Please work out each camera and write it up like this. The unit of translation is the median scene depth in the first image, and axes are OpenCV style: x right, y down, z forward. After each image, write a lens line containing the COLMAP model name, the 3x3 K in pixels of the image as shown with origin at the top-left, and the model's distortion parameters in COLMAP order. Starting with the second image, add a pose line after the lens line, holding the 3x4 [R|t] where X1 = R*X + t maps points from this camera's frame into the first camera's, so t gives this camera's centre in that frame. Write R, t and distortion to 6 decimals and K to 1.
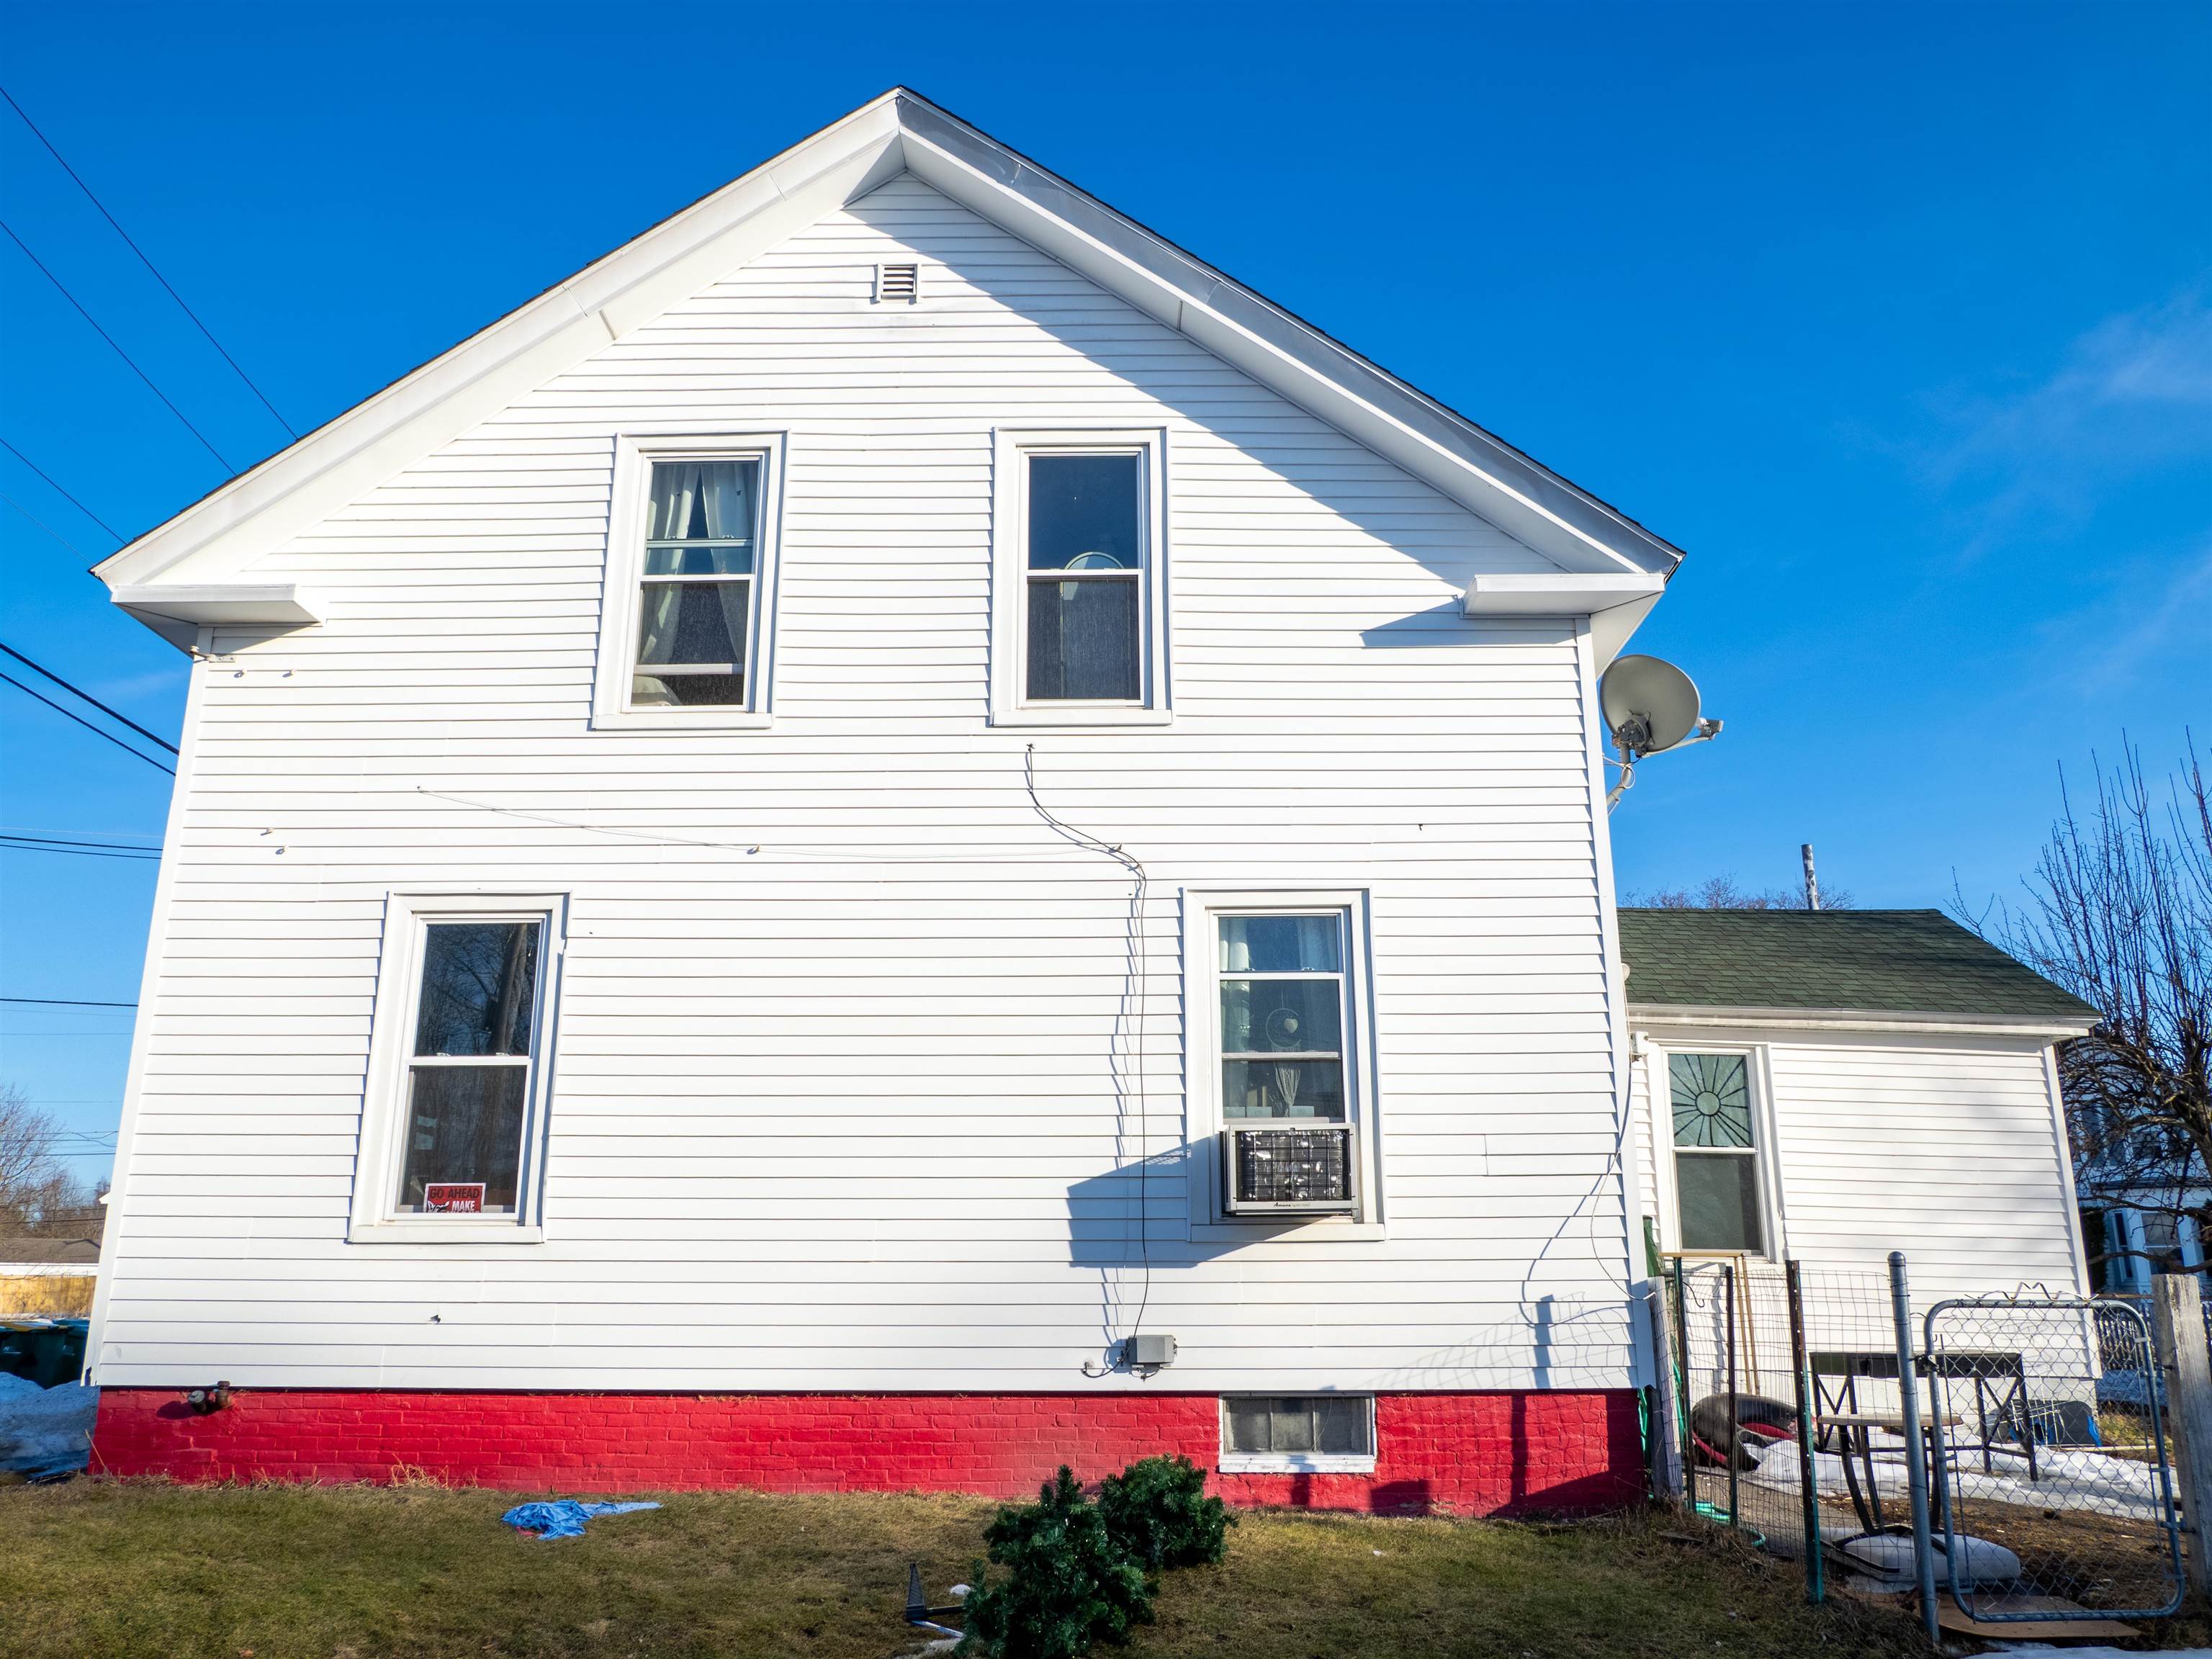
lens RADIAL K [[1546.3, 0, 1137.0], [0, 1546.3, 876.9], [0, 0, 1]] dist [-0.039116, 0.006536]
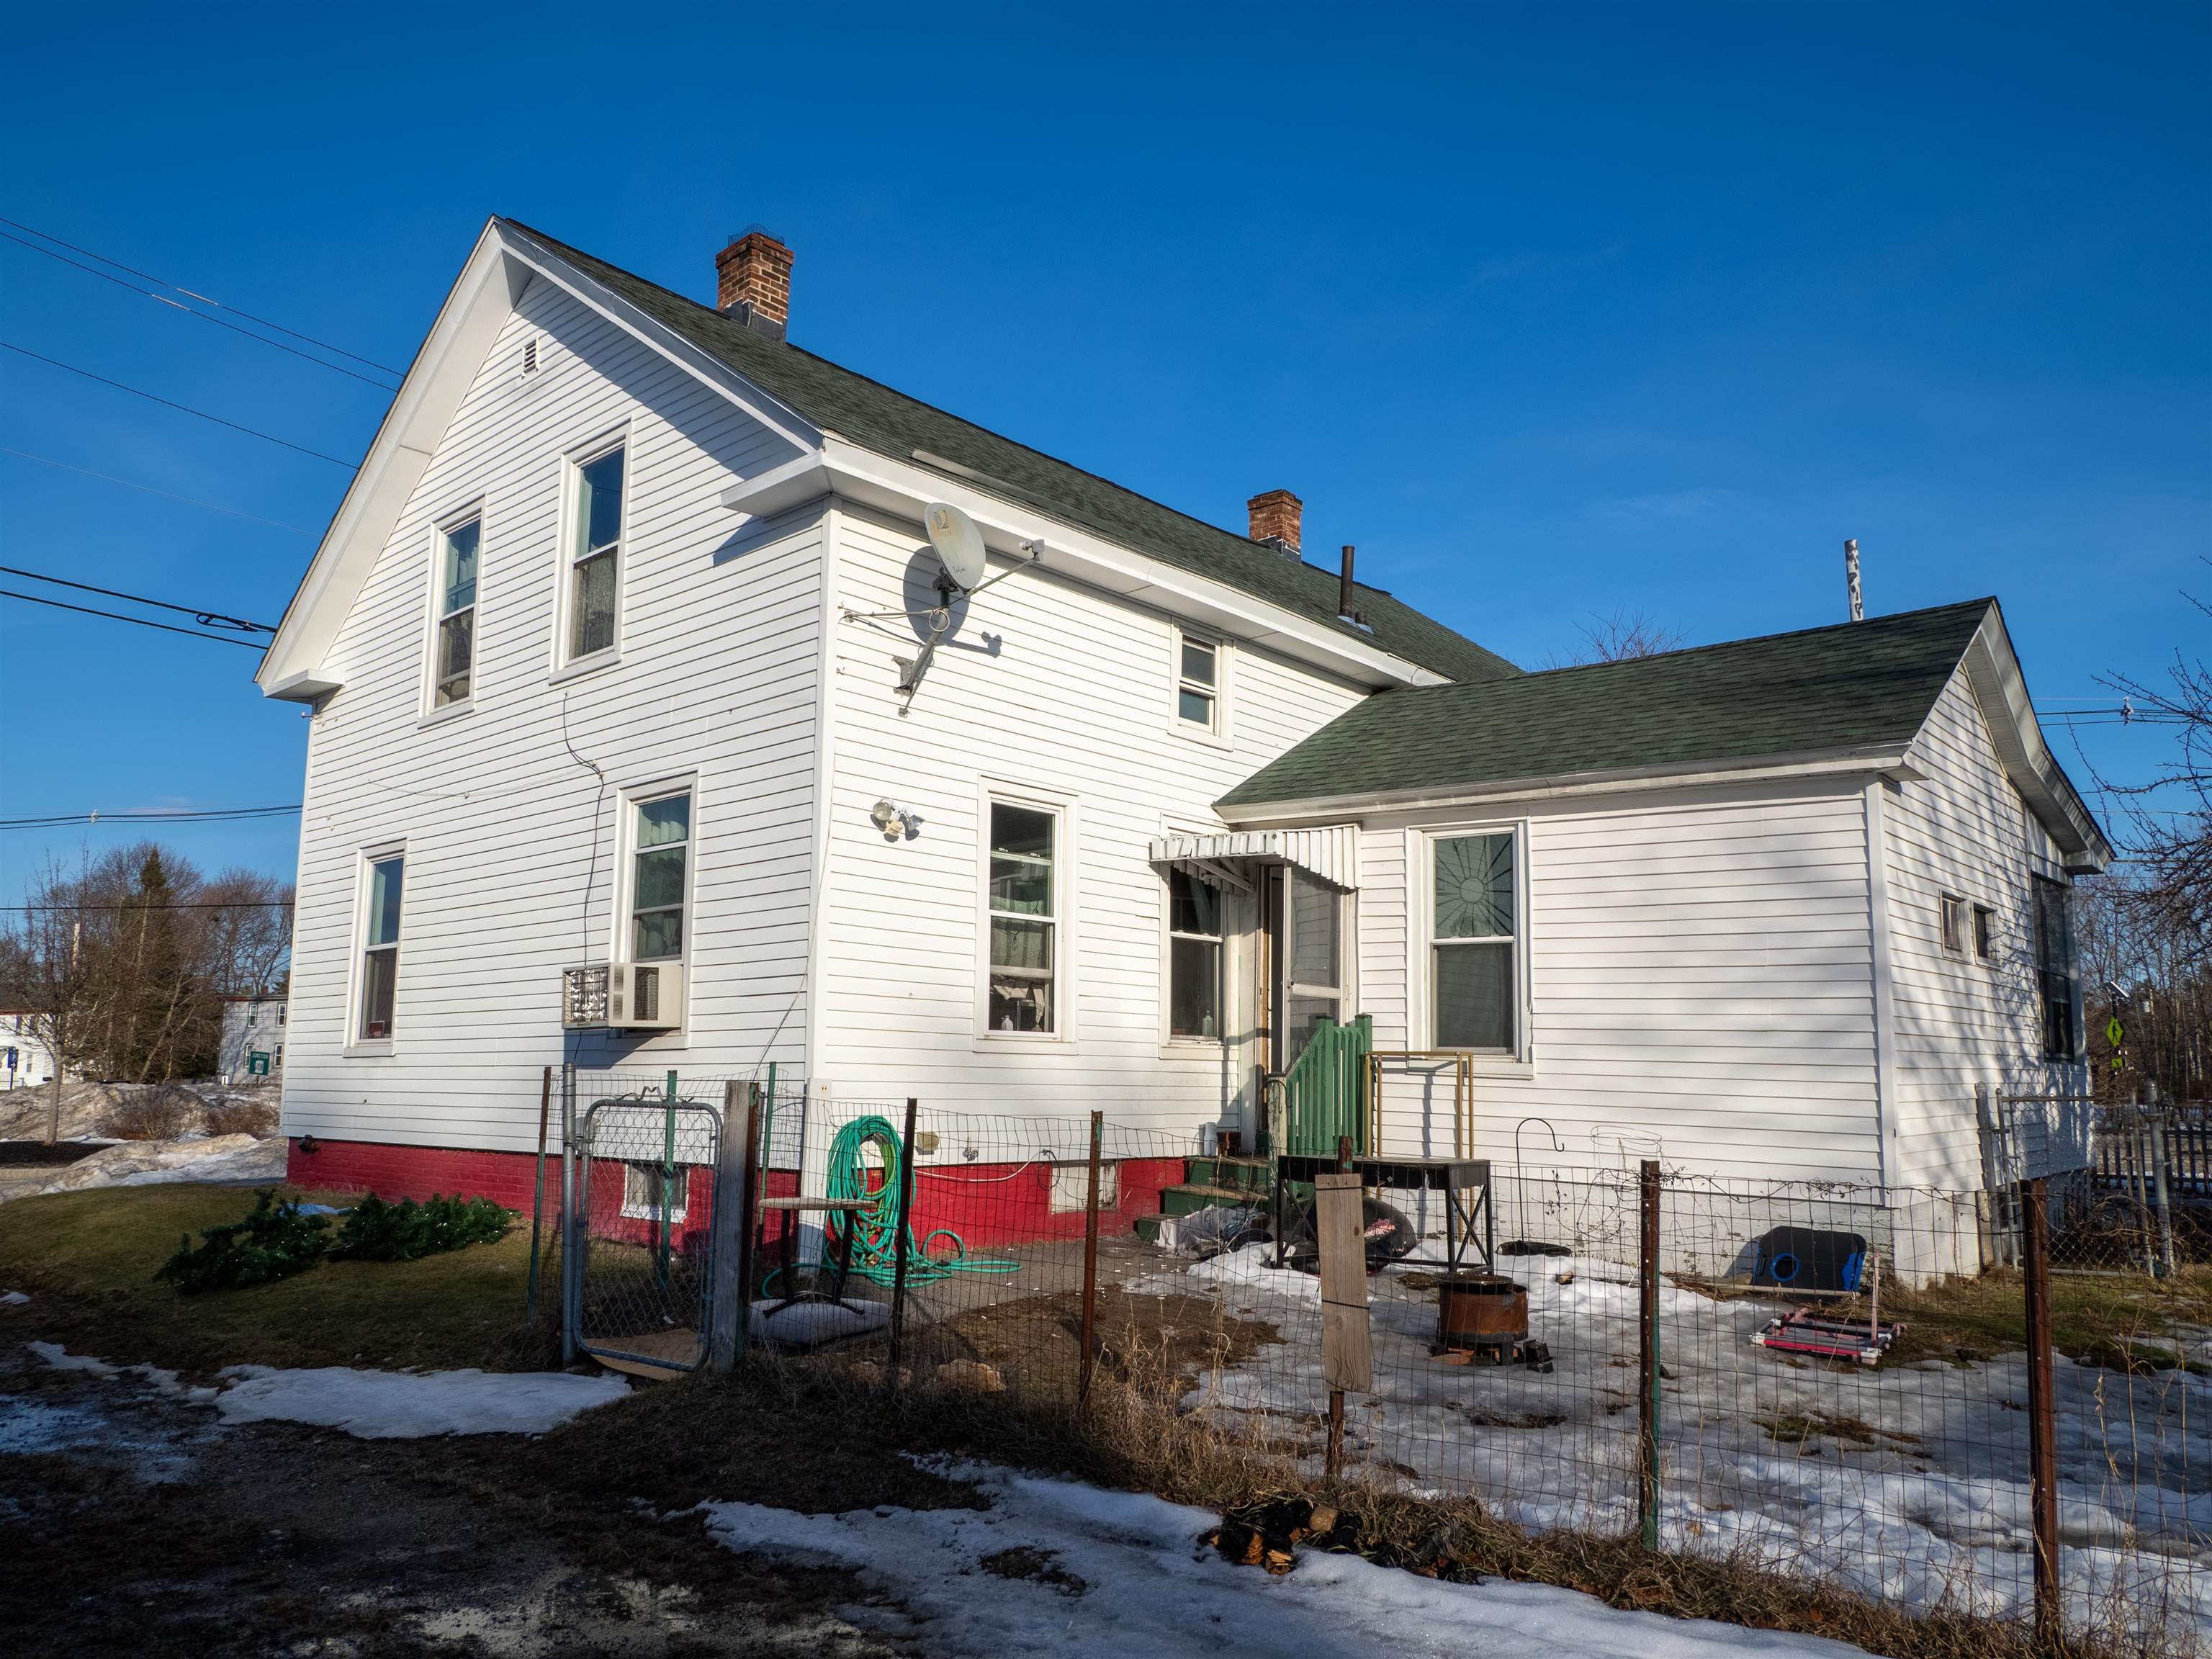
lens RADIAL K [[1546.3, 0, 1137.0], [0, 1546.3, 876.9], [0, 0, 1]] dist [-0.039116, 0.006536]
pose [[0.763233, -0.083081, -0.640760, 1.186061], [0.164896, 0.983906, 0.068840, 0.063939], [0.624728, -0.158200, 0.764649, 0.256190]]
